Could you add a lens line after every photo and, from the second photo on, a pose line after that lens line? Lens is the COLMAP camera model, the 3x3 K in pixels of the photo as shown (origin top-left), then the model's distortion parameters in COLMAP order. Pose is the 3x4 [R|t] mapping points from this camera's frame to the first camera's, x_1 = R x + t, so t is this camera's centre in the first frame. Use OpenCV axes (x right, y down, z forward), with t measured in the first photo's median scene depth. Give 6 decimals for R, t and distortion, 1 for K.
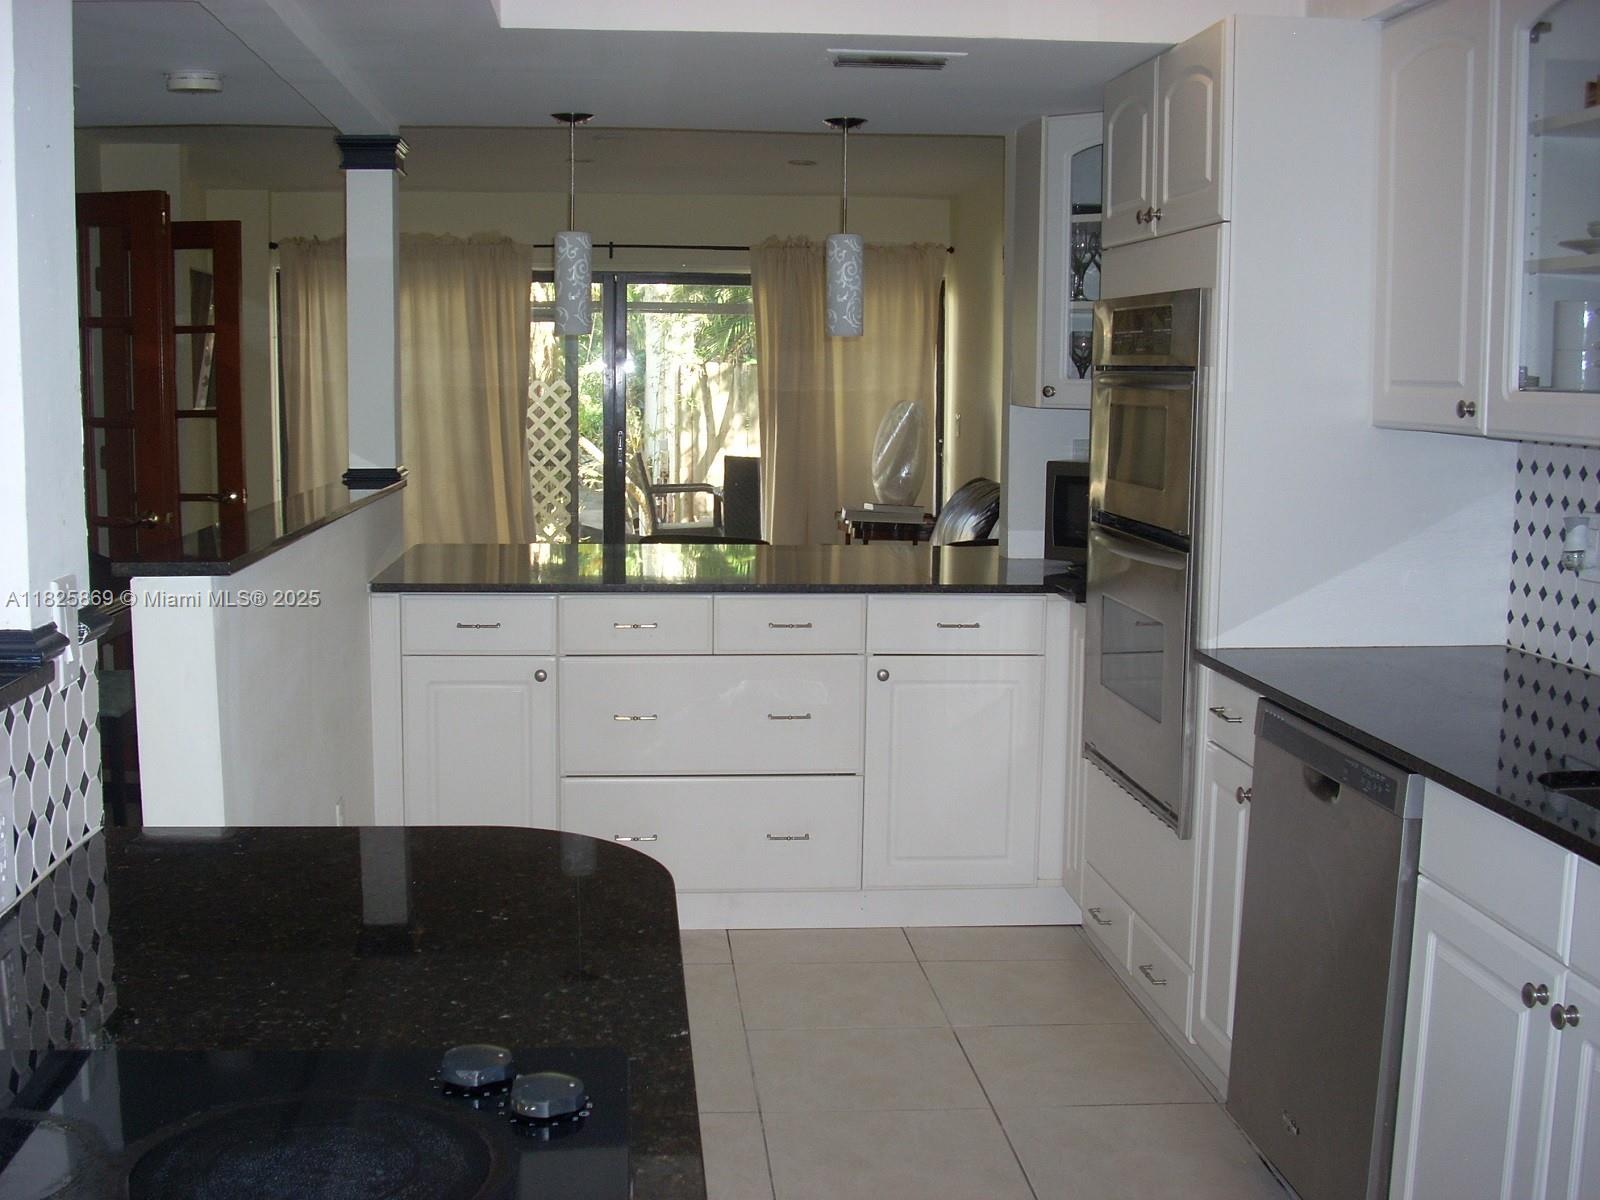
lens RADIAL K [[1746.1, 0, 728.0], [0, 1746.1, 605.8], [0, 0, 1]] dist [-0.163721, 0.214389]
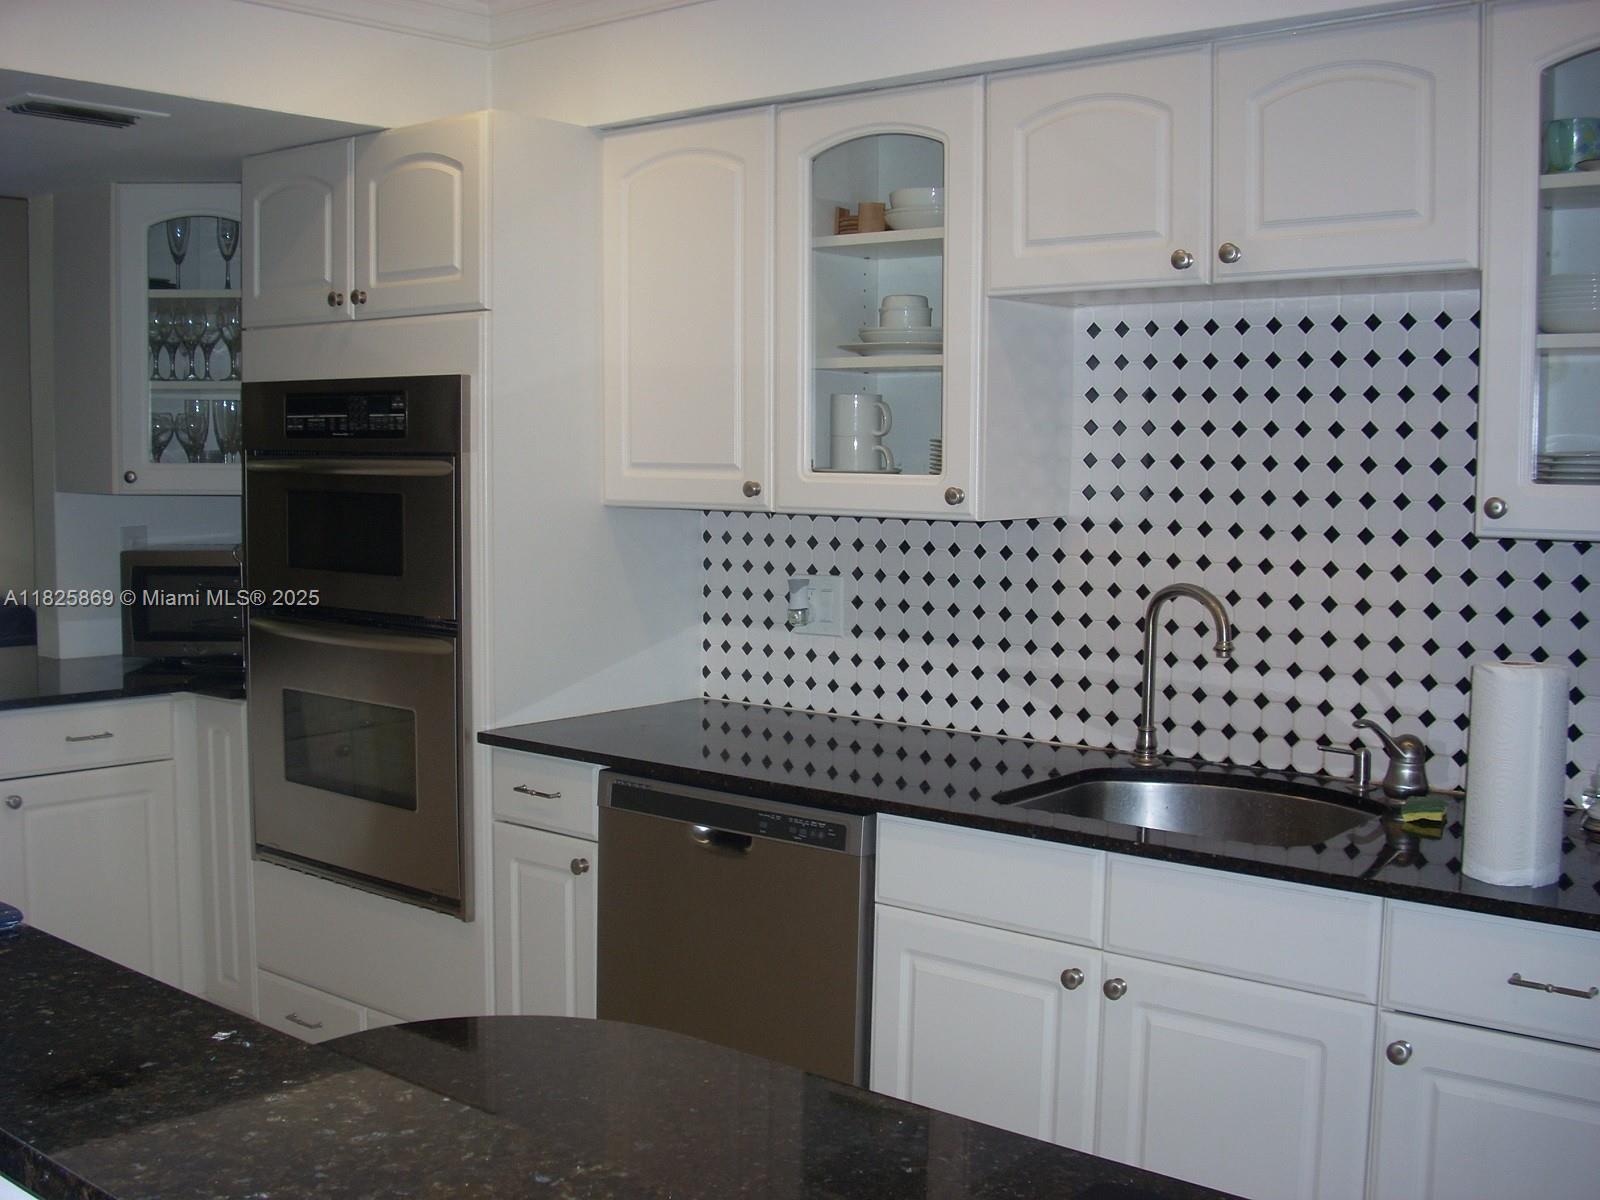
lens RADIAL K [[1746.1, 0, 728.0], [0, 1746.1, 605.8], [0, 0, 1]] dist [-0.163721, 0.214389]
pose [[0.720138, -0.060545, 0.691185, -0.282836], [0.088856, 0.996030, -0.005331, -0.025889], [-0.688118, 0.065255, 0.722658, 0.141616]]
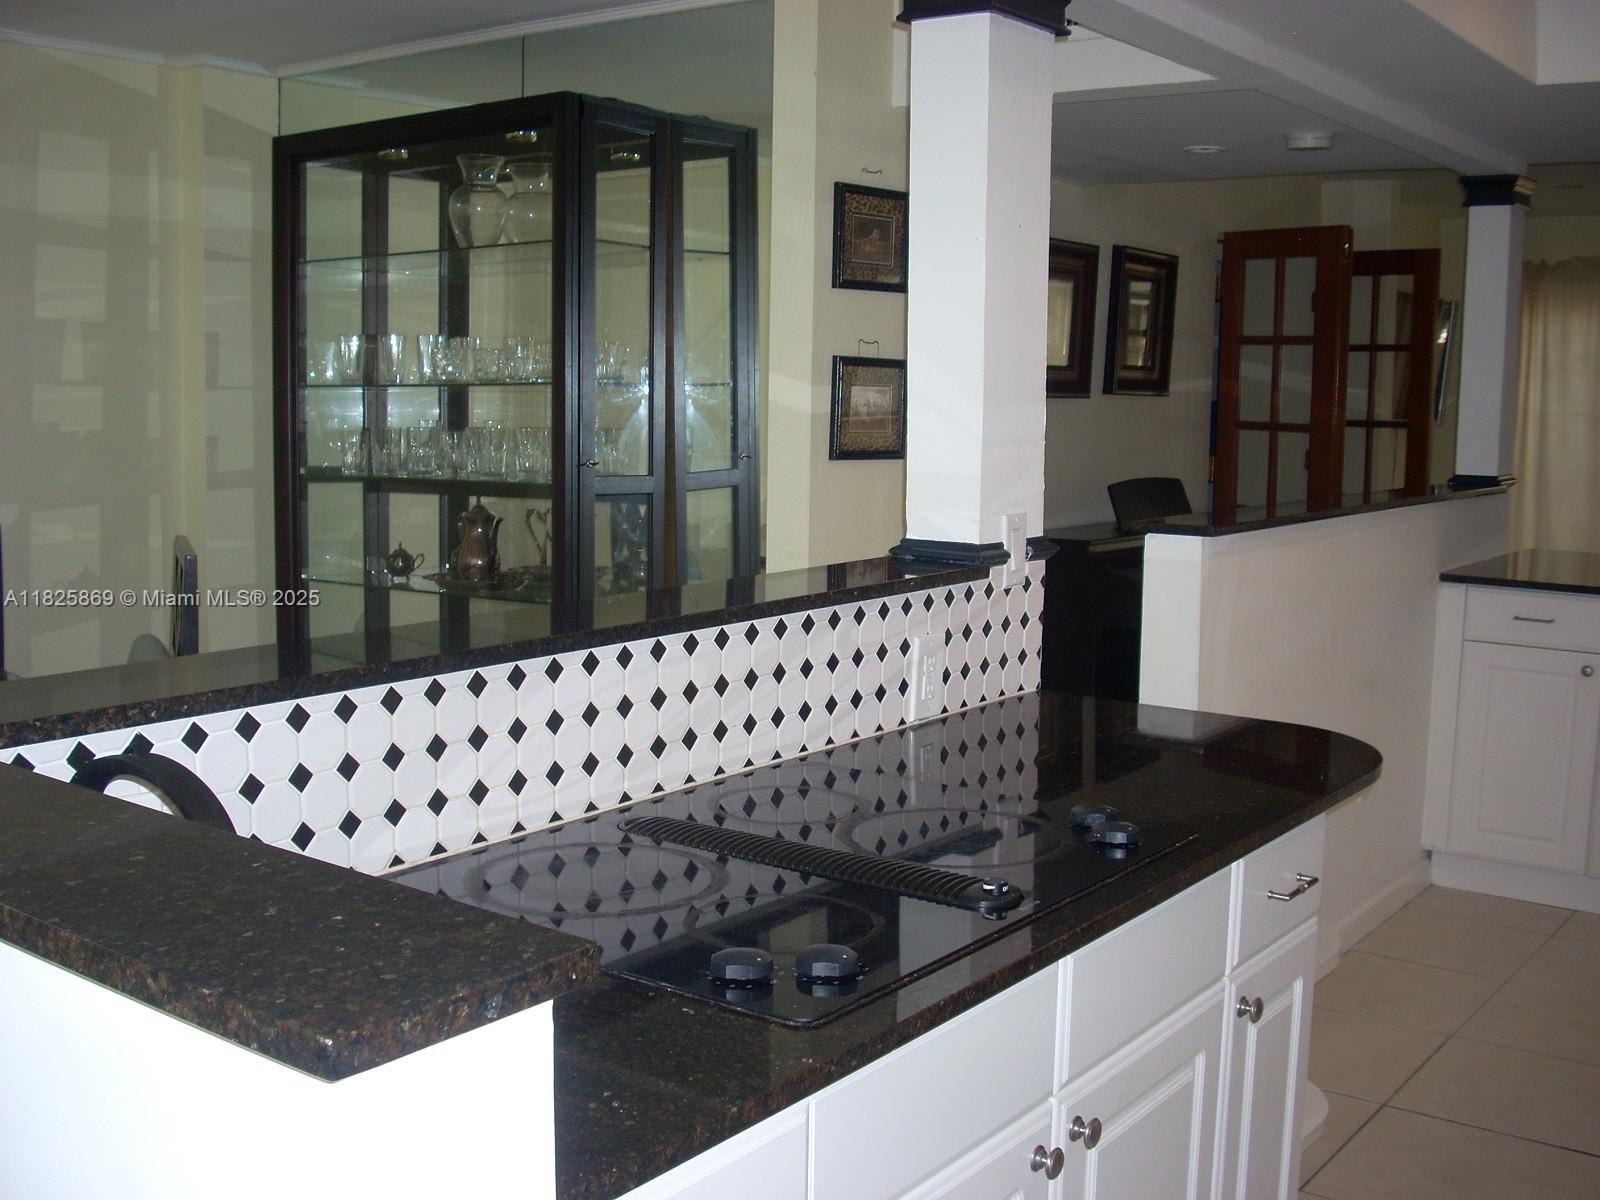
lens RADIAL K [[1722.8, 0, 800.0], [0, 1722.8, 600.0], [0, 0, 1]] dist [-0.139991, 0.009860]
pose [[0.758892, 0.082210, -0.646006, 0.208250], [-0.090065, 0.995716, 0.020911, 0.020900], [0.644958, 0.042313, 0.763046, -0.119886]]
